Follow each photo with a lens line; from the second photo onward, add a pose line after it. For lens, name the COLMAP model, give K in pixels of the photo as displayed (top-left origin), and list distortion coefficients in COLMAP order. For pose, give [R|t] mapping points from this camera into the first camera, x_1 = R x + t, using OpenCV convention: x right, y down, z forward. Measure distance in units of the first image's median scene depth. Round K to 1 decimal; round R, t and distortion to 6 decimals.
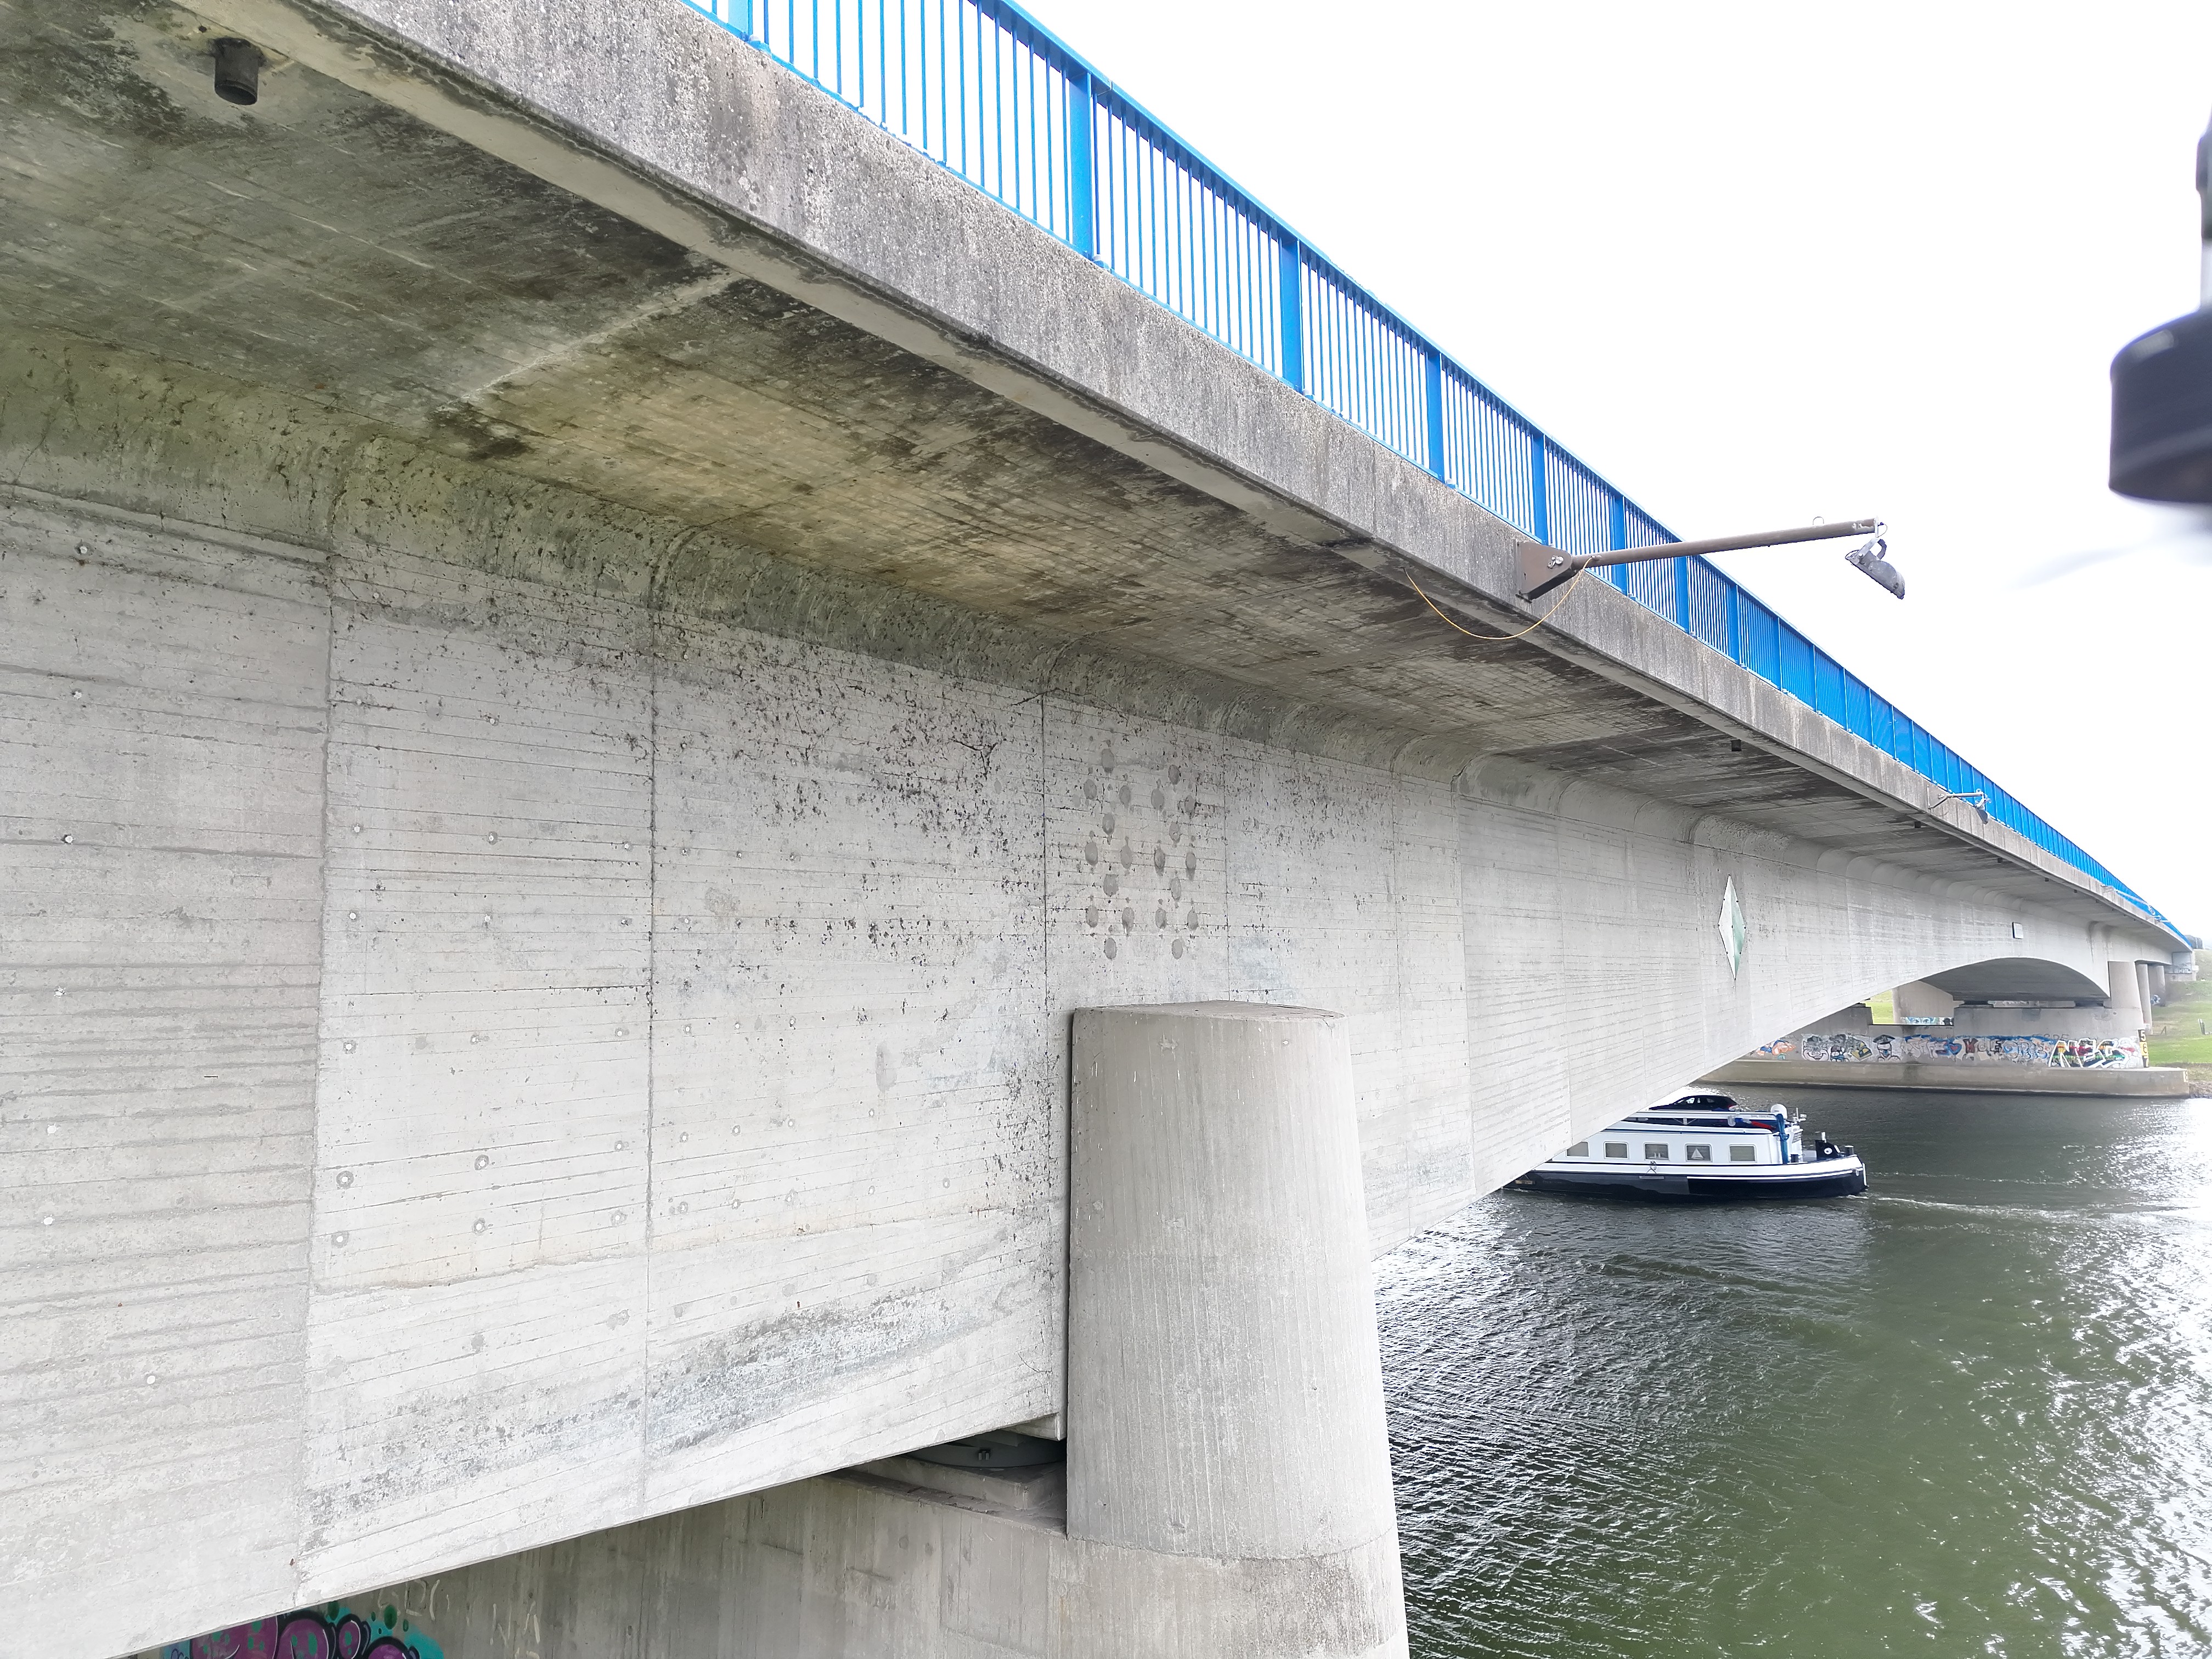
lens RADIAL K [[1525.6, 0, 1093.6], [0, 1525.6, 823.7], [0, 0, 1]] dist [0.108023, -0.108455]
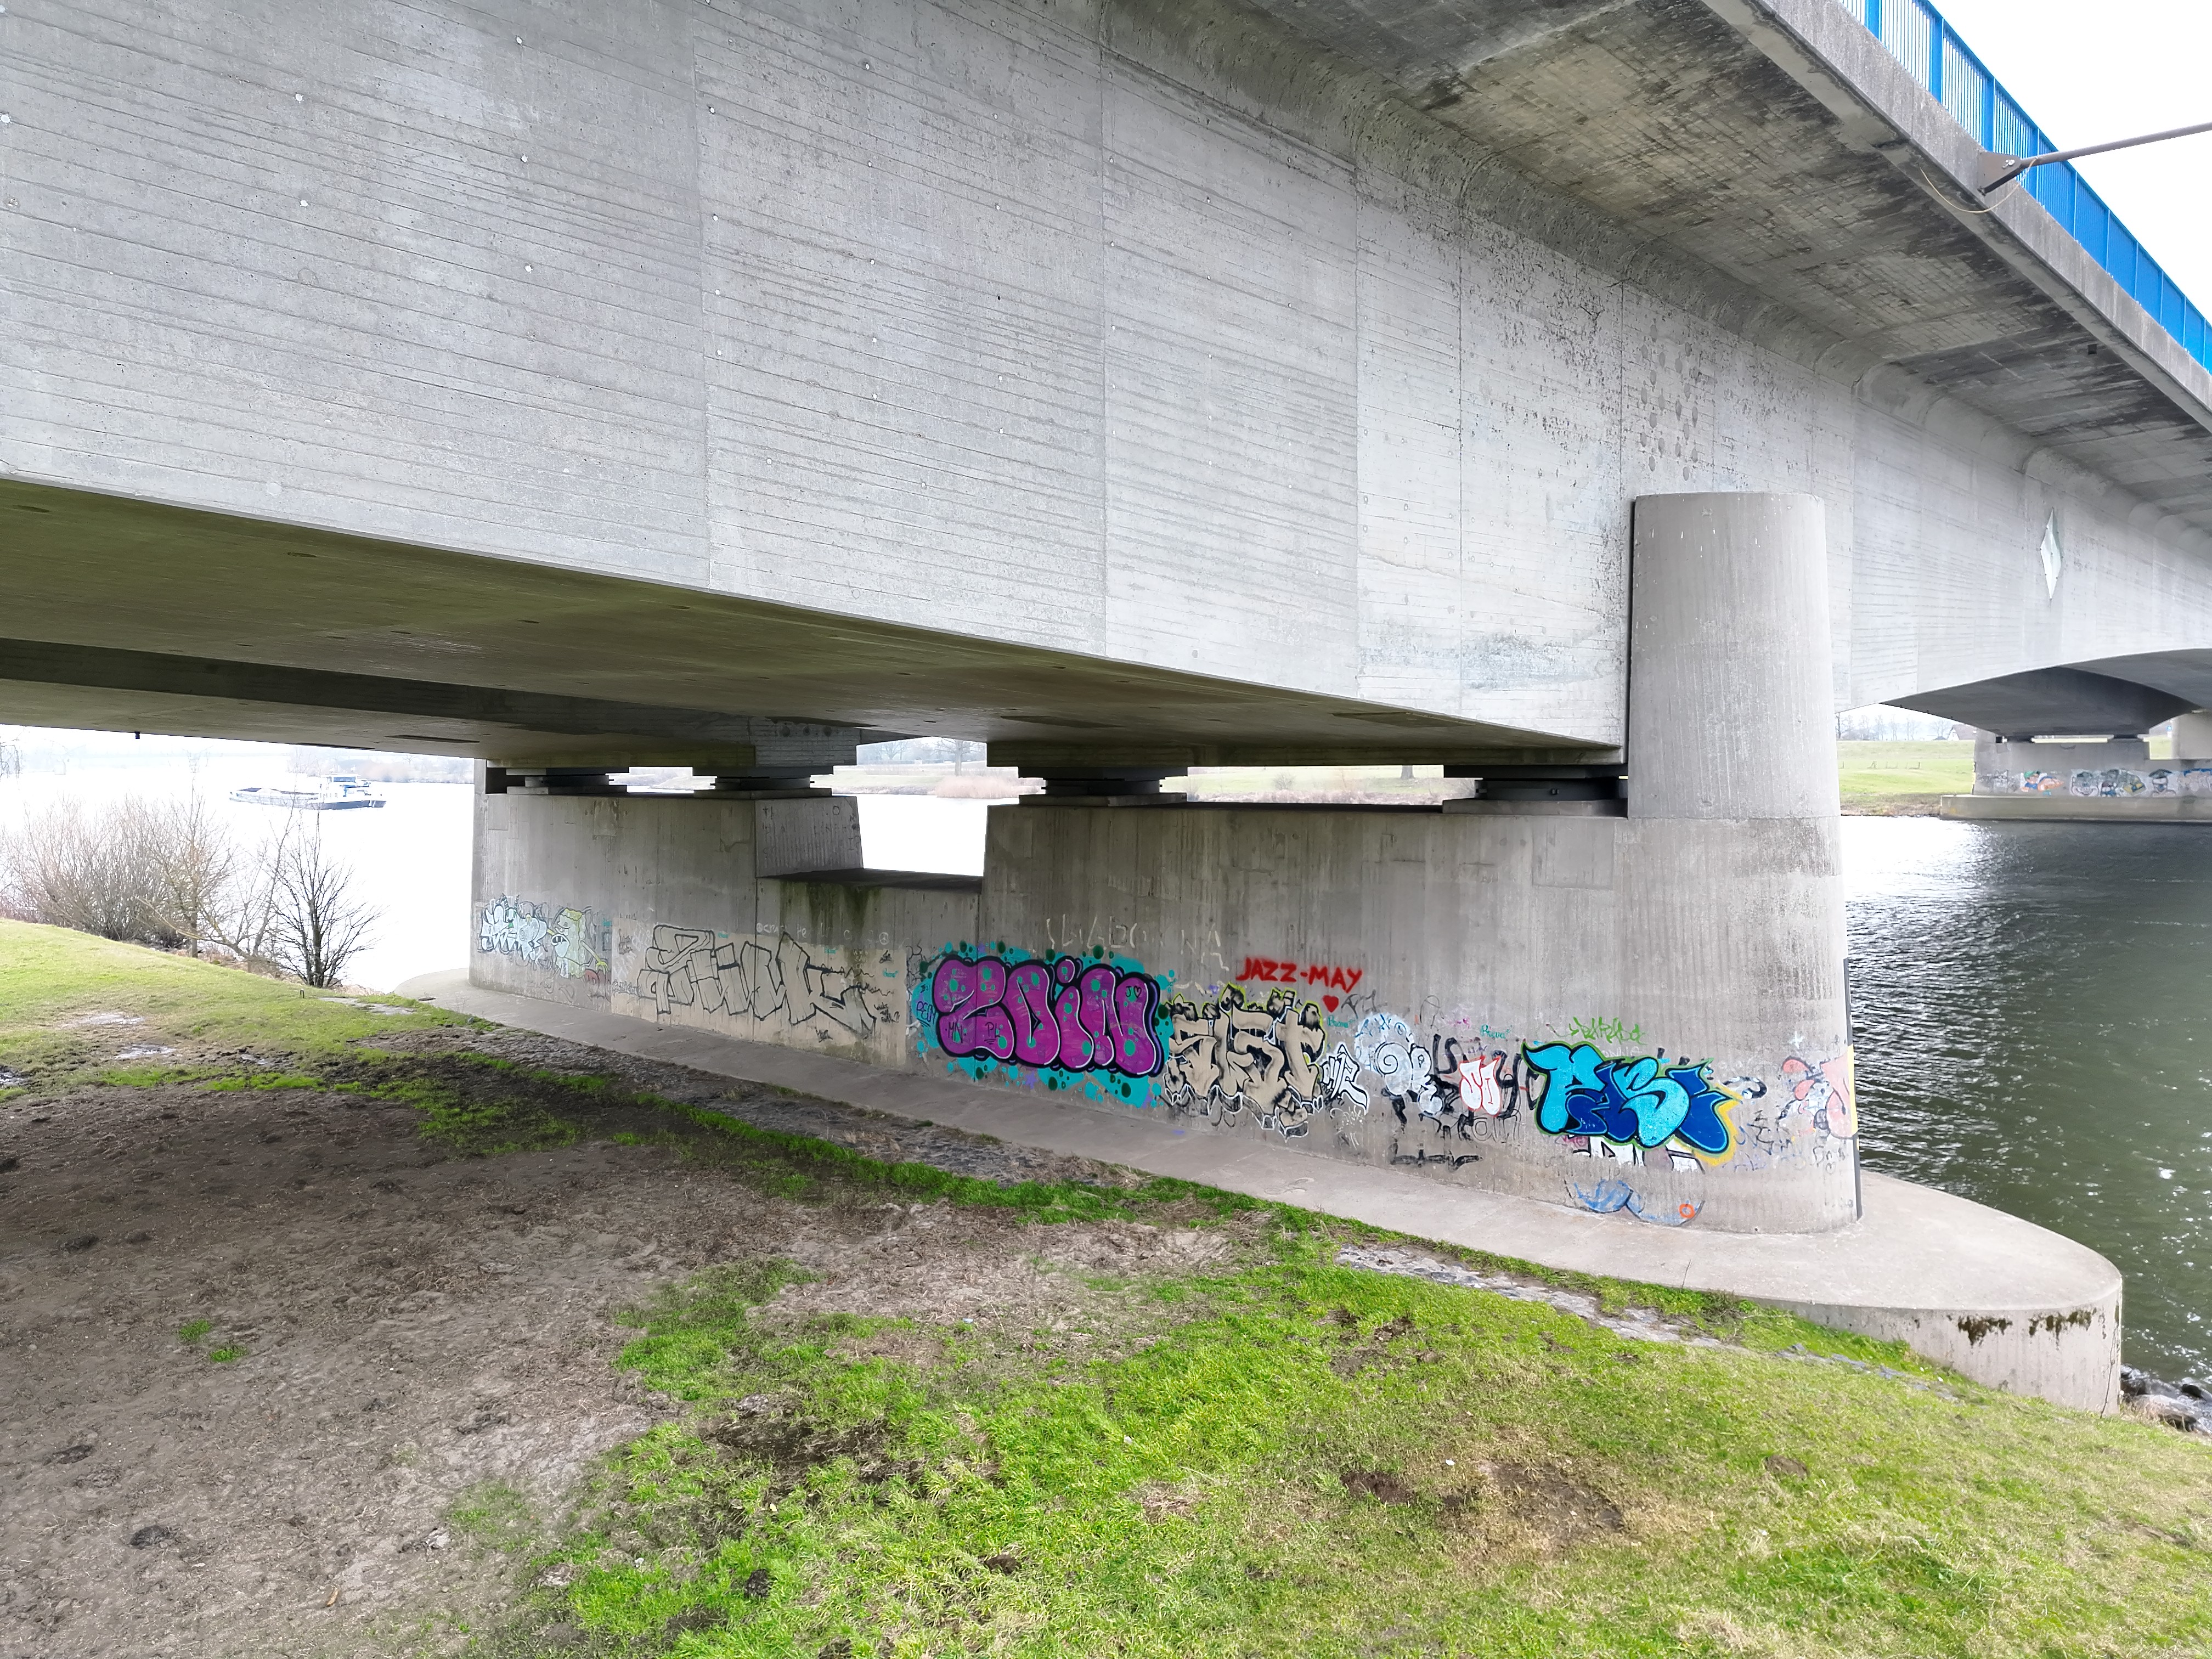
lens RADIAL K [[1538.1, 0, 1093.8], [0, 1538.1, 824.4], [0, 0, 1]] dist [0.087527, -0.083434]
pose [[0.991903, 0.007703, -0.126762, -0.374054], [0.010990, 0.989207, 0.146110, 0.226431], [0.126519, -0.146320, 0.981113, -0.685458]]
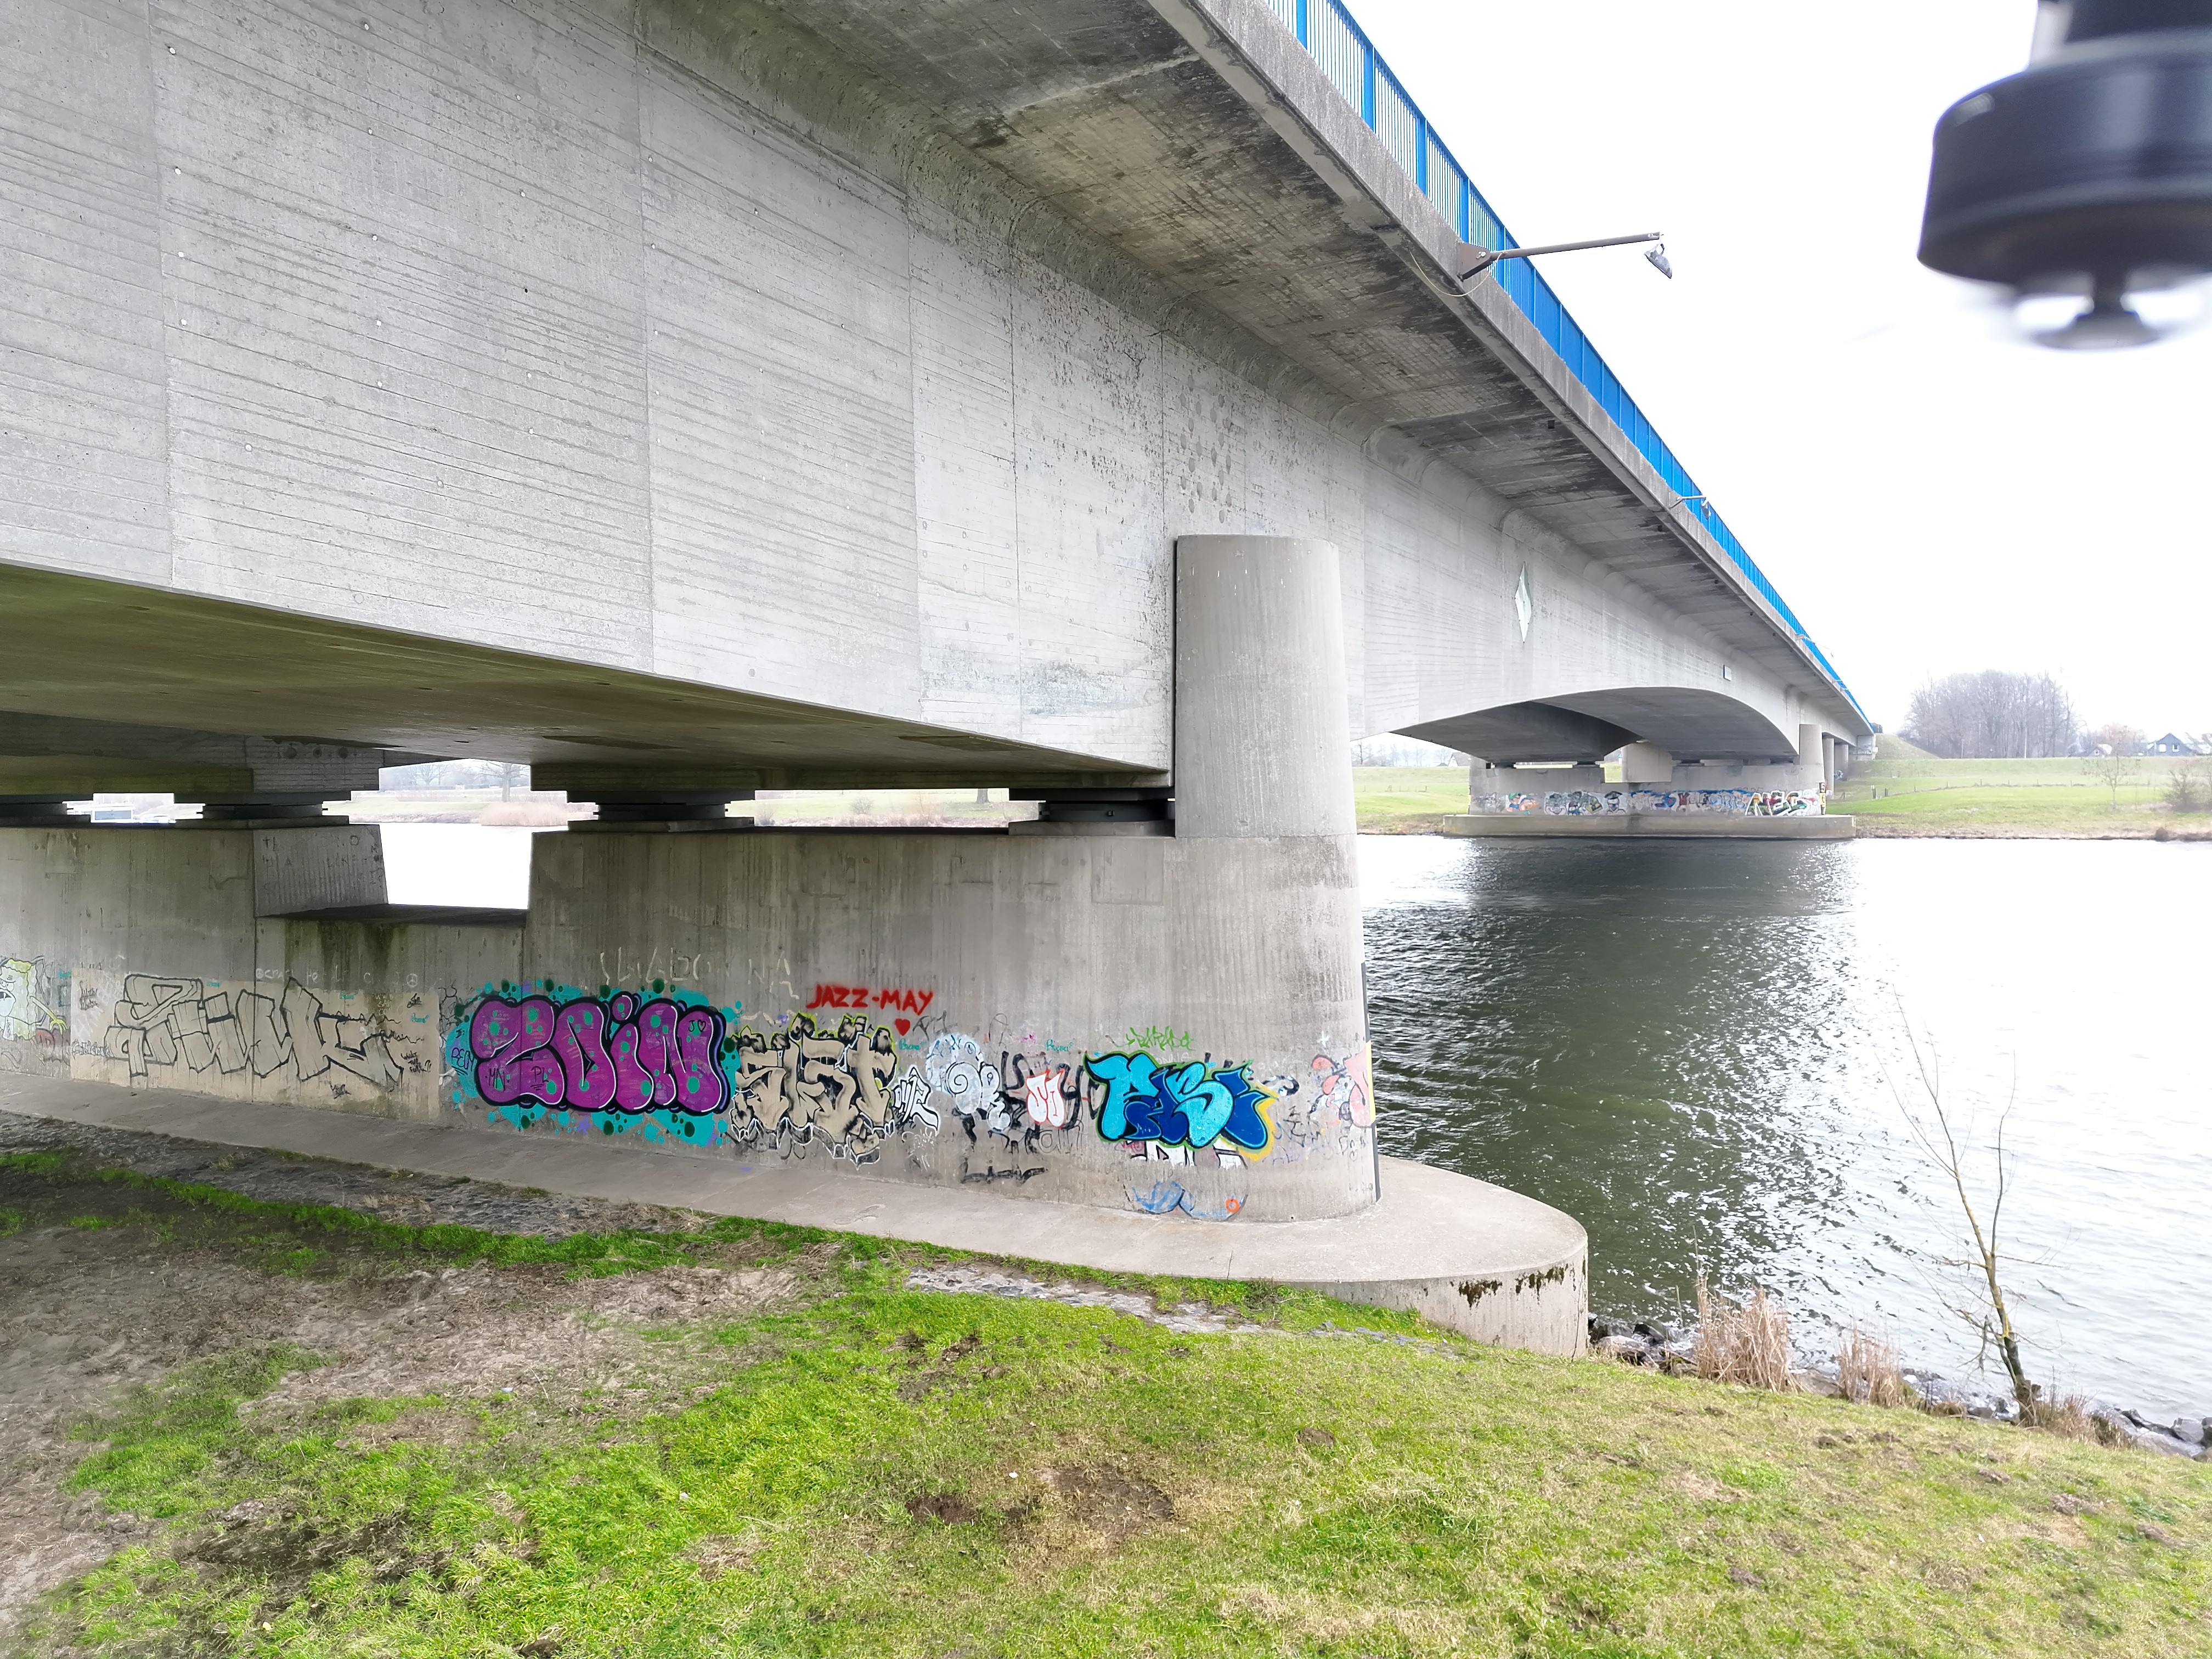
lens RADIAL K [[1538.1, 0, 1093.8], [0, 1538.1, 824.4], [0, 0, 1]] dist [0.087527, -0.083434]
pose [[0.989498, -0.004416, 0.144478, -0.362863], [-0.014516, 0.991443, 0.129727, 0.228893], [-0.143814, -0.130462, 0.980967, -0.679465]]
